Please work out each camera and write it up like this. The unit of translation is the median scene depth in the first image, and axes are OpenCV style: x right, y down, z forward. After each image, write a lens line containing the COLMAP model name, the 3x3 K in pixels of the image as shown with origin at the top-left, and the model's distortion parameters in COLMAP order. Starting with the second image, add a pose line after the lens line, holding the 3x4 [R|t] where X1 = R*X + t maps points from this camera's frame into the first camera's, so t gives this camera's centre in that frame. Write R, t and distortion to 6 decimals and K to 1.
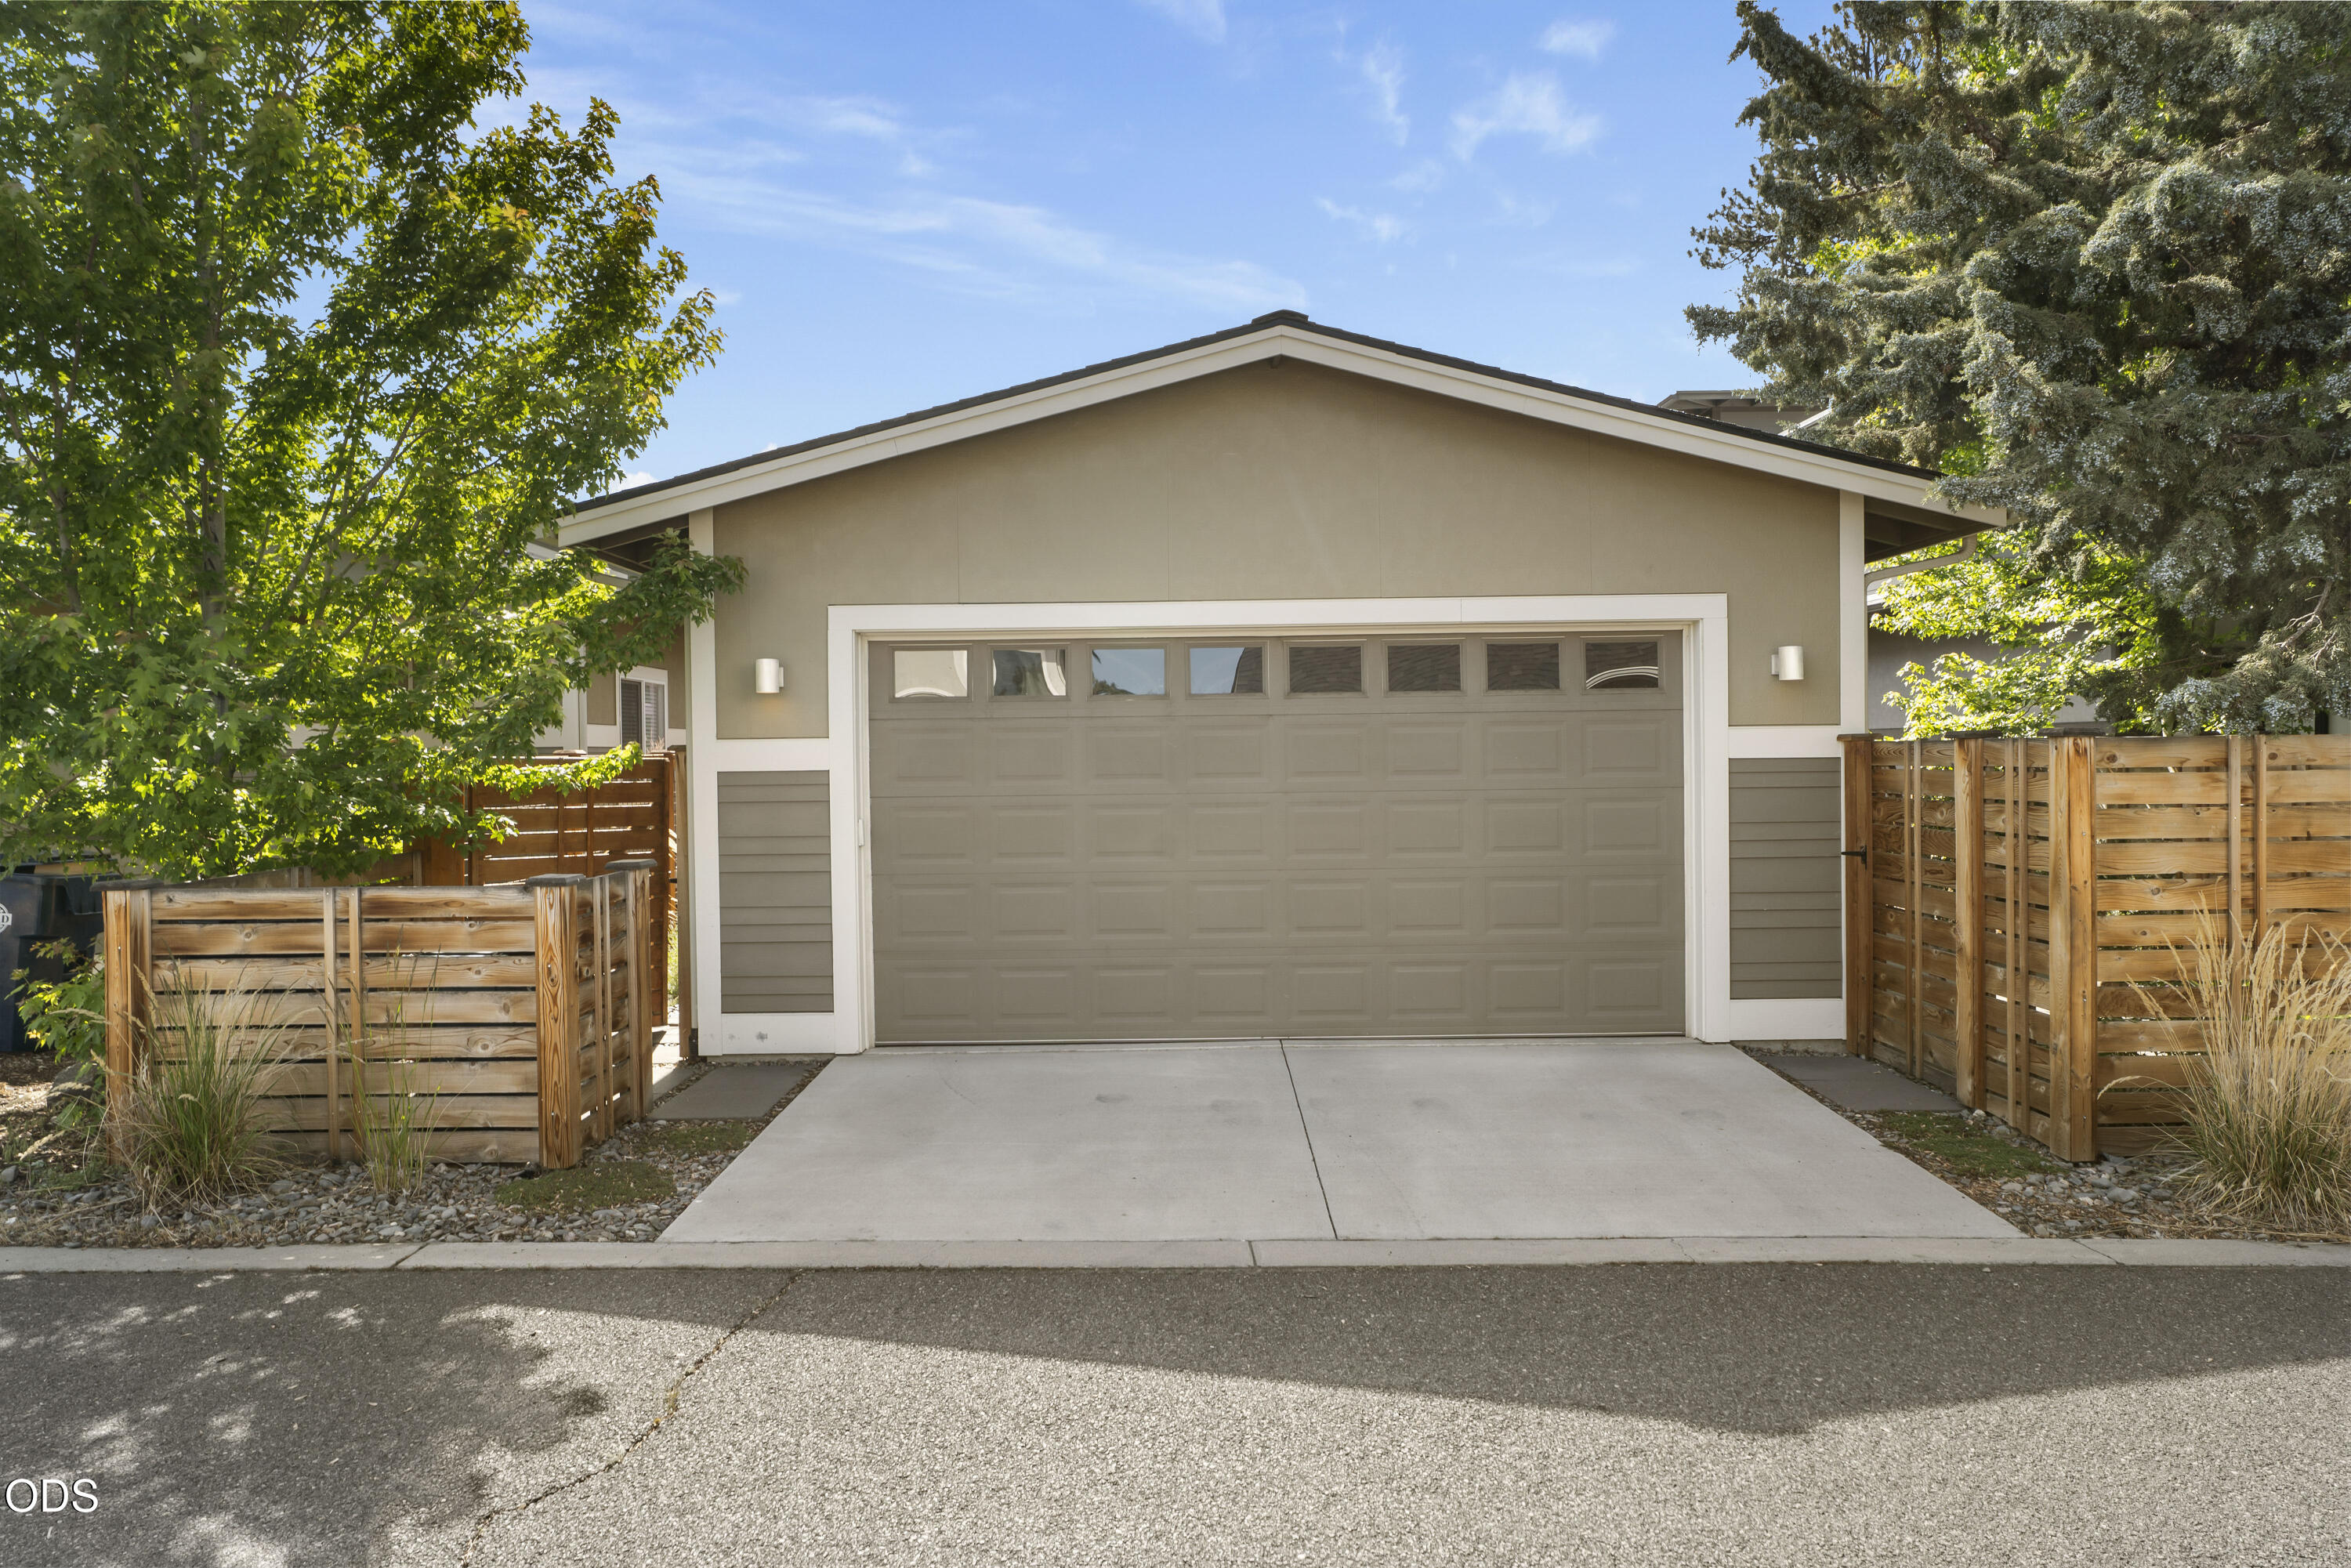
lens RADIAL K [[1427.4, 0, 1193.7], [0, 1427.4, 773.9], [0, 0, 1]] dist [0.001332, 0.003242]
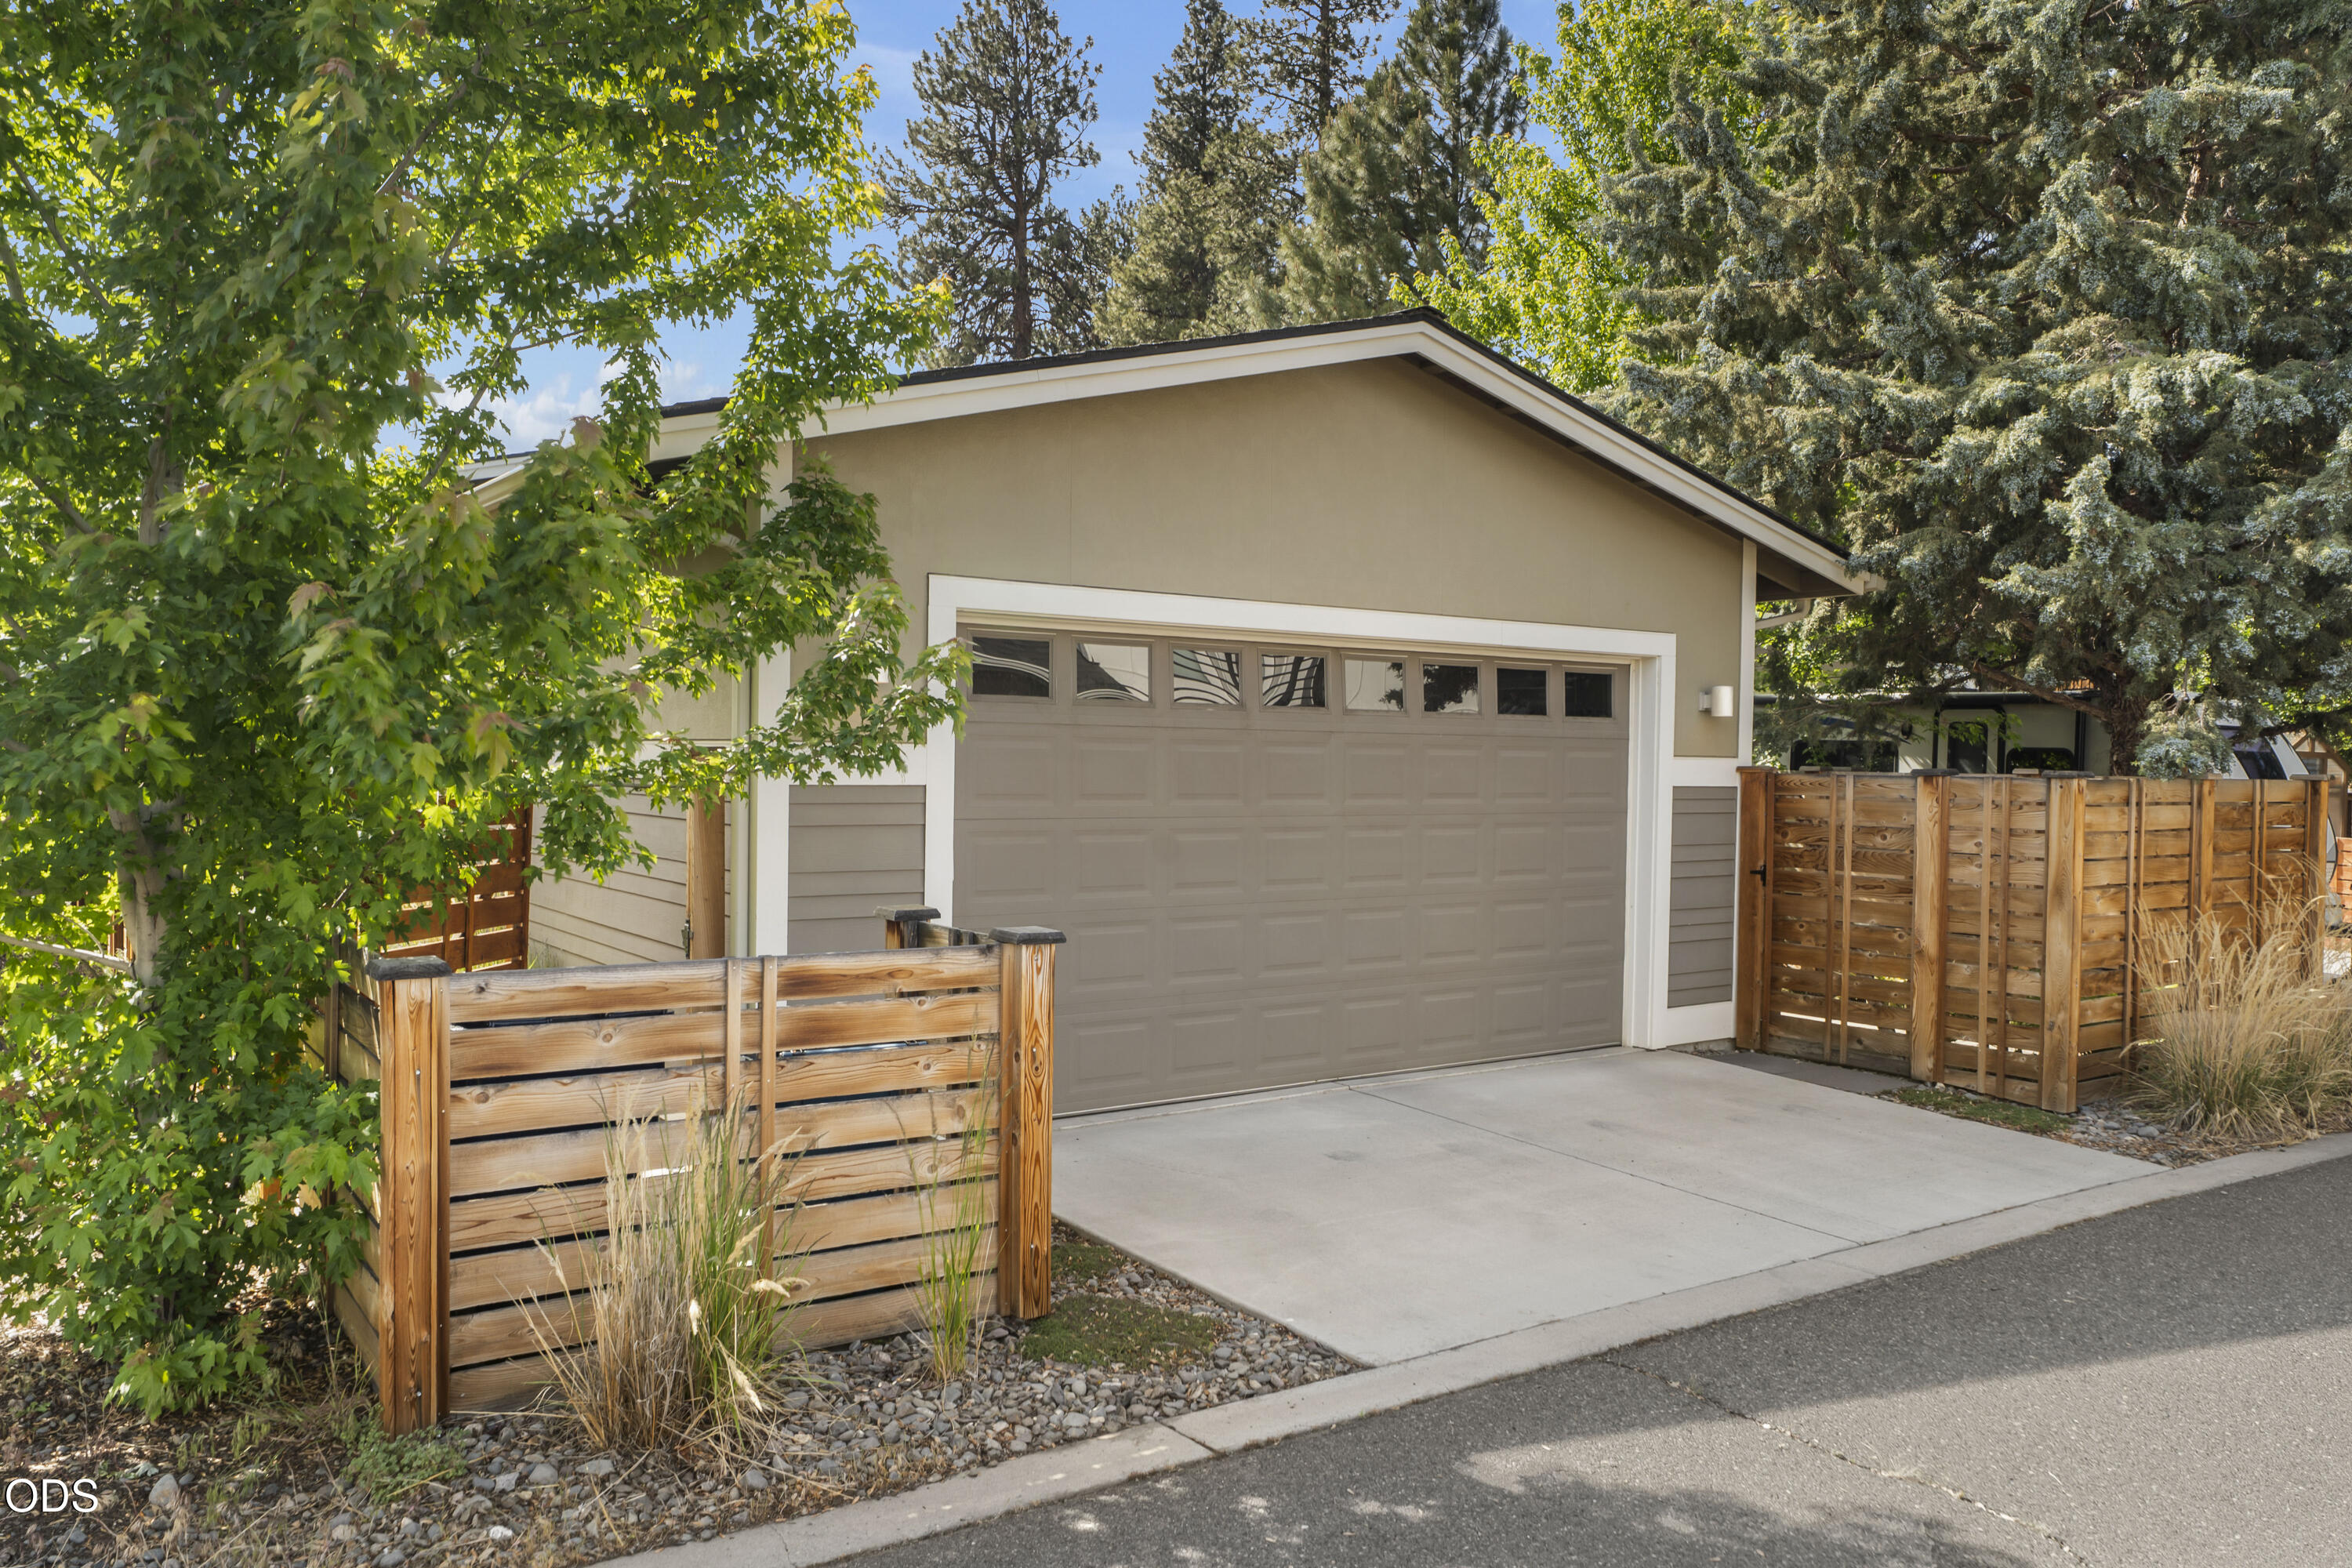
lens RADIAL K [[1642.8, 0, 1176.5], [0, 1642.8, 801.9], [0, 0, 1]] dist [-0.000539, 0.003778]
pose [[0.827220, 0.008853, 0.561808, -0.642823], [-0.016302, 0.999833, 0.008248, -0.002966], [-0.561641, -0.015982, 0.827226, 0.180956]]
